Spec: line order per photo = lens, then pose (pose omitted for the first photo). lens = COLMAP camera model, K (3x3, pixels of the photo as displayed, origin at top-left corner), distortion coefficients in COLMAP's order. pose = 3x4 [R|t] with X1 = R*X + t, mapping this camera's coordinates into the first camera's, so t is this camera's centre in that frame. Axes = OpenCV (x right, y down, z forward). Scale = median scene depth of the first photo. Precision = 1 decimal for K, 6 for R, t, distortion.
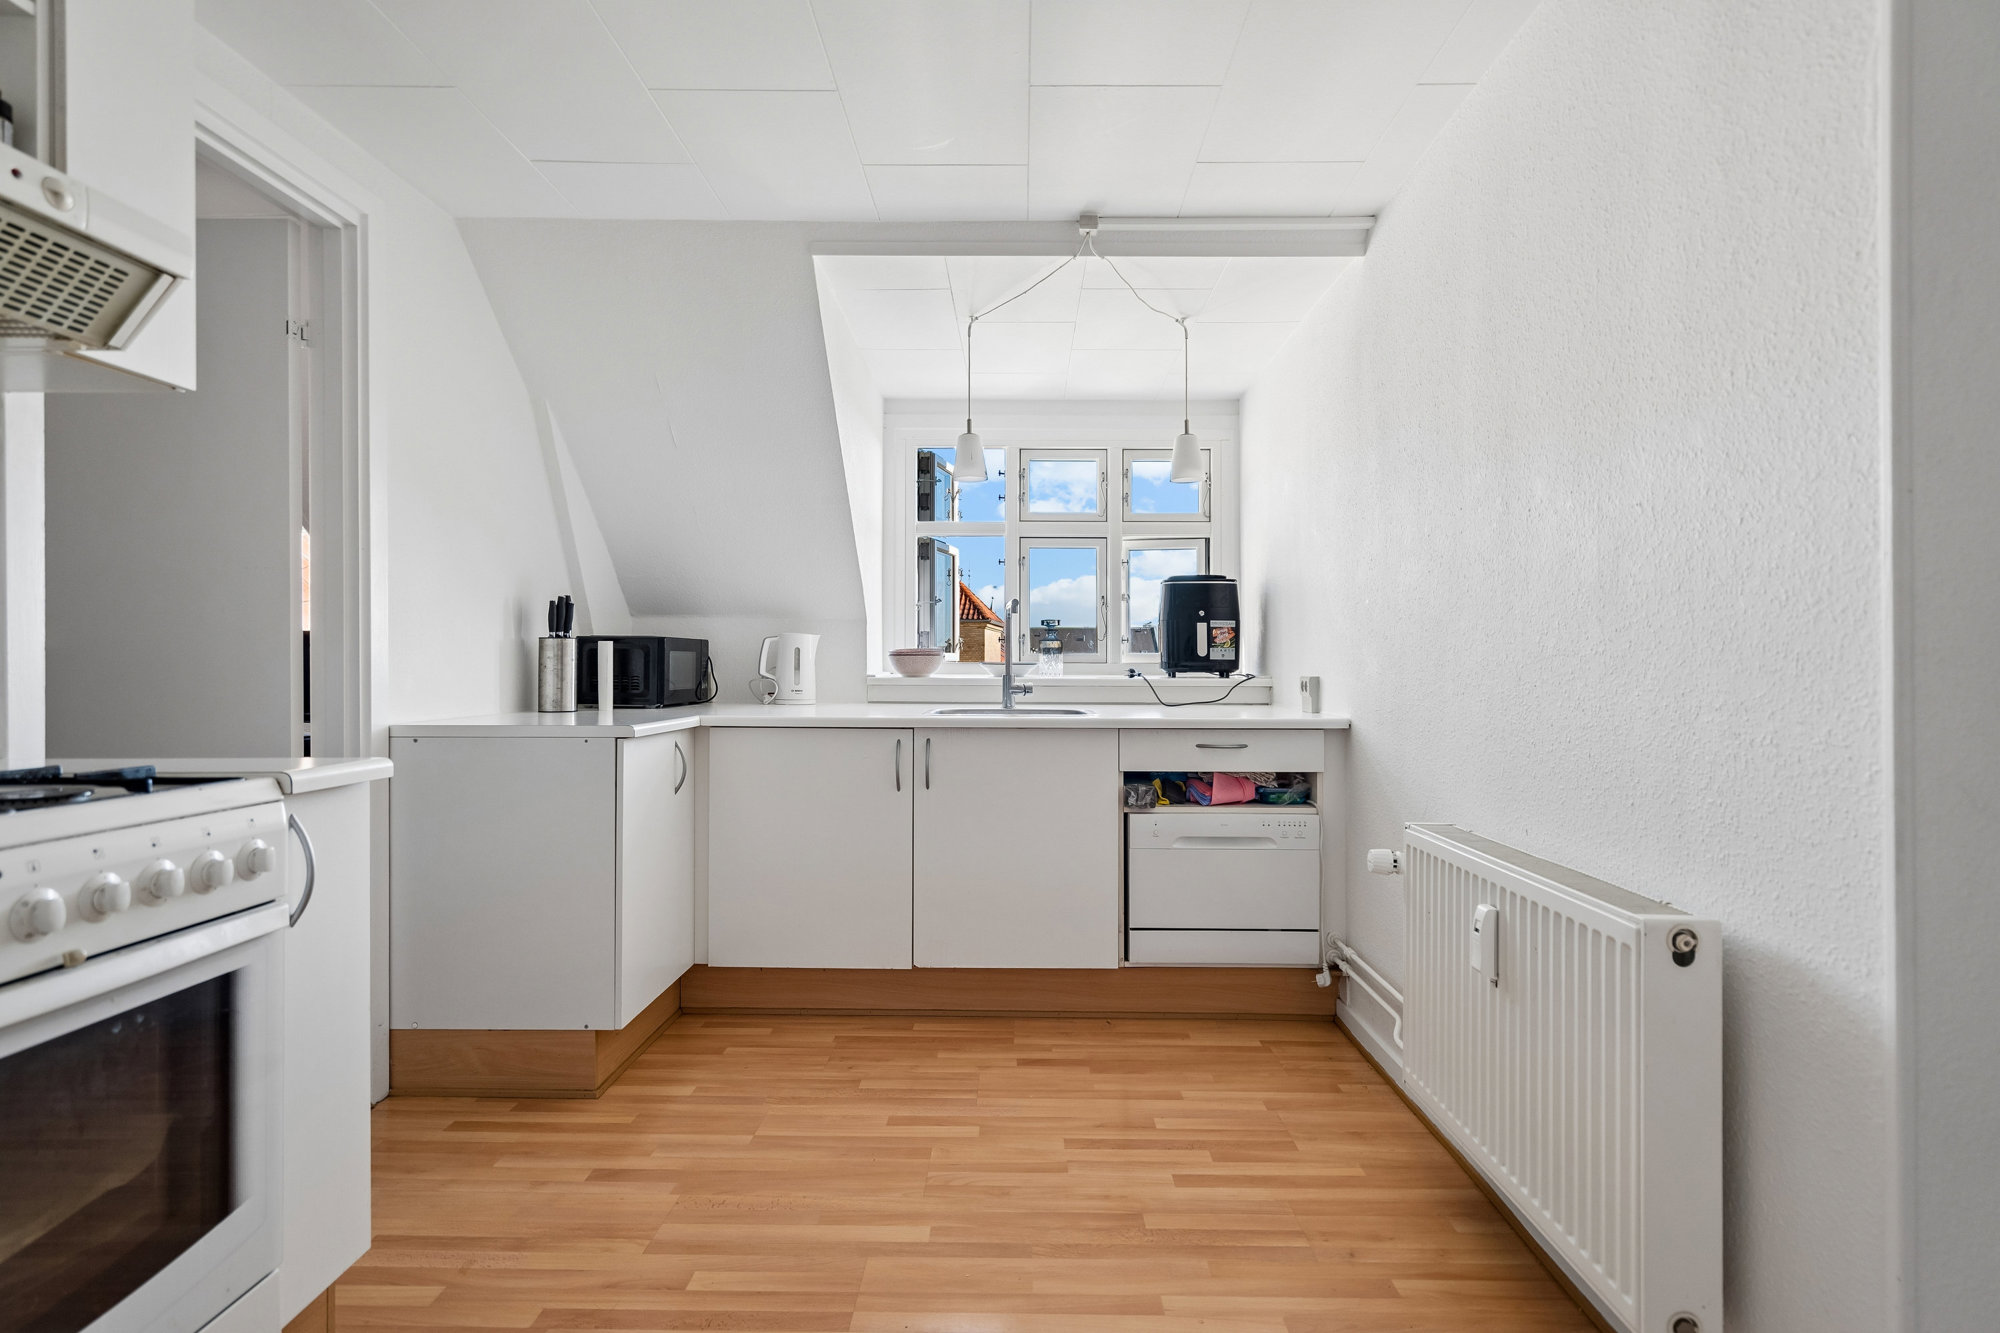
lens RADIAL K [[973.2, 0, 1000.0], [0, 973.2, 666.5], [0, 0, 1]] dist [0.002922, 0.001735]
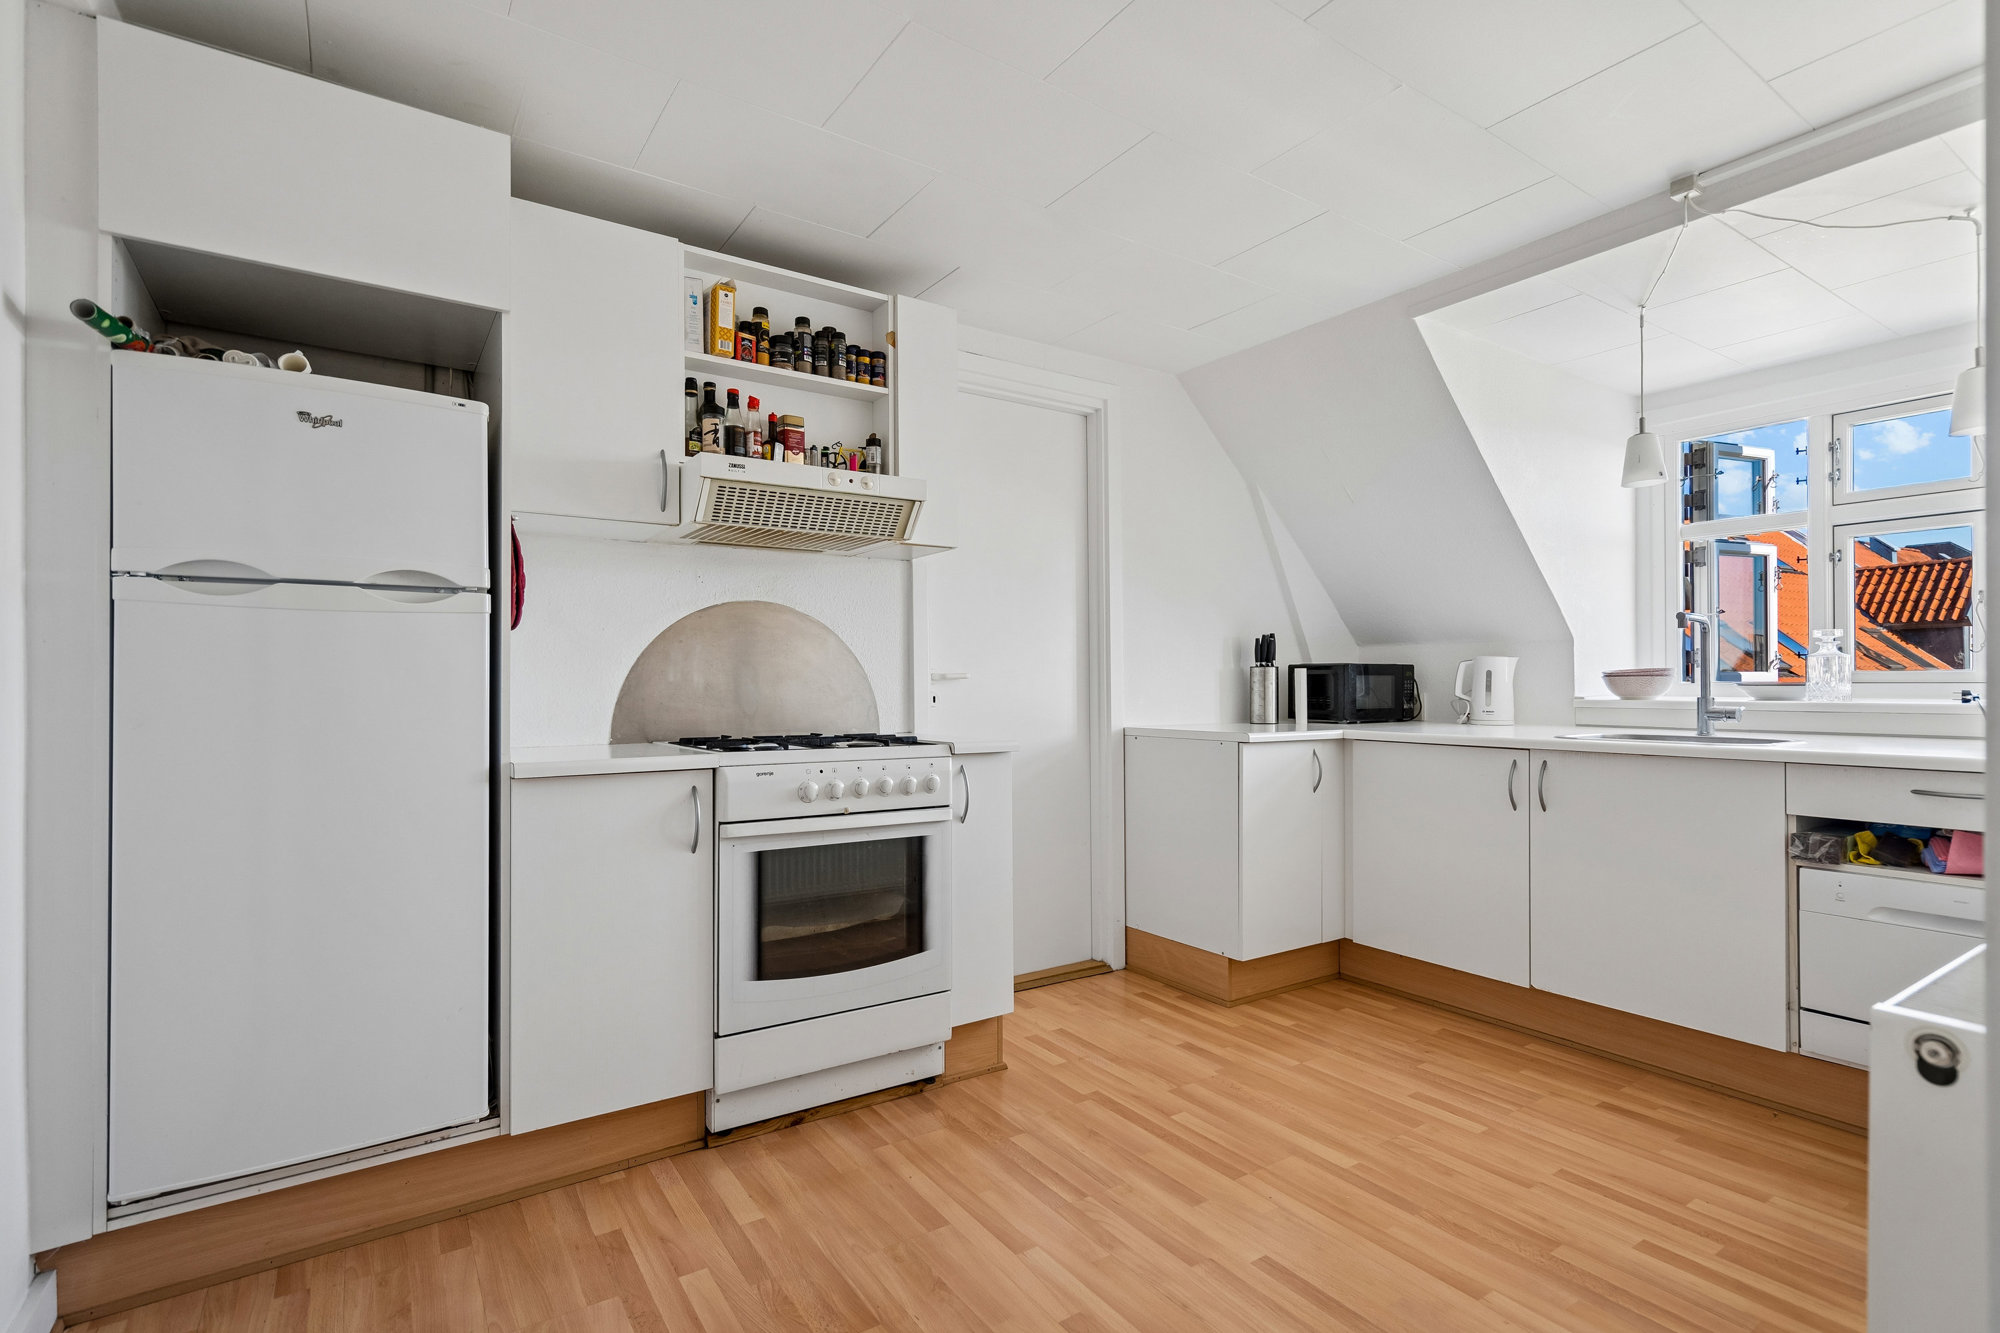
lens RADIAL K [[936.5, 0, 999.6], [0, 936.5, 702.2], [0, 0, 1]] dist [0.001785, 0.000676]
pose [[0.570621, 0.009395, -0.821160, 0.429256], [0.001624, 0.999920, 0.012569, 0.001606], [0.821212, -0.008505, 0.570560, -0.000635]]
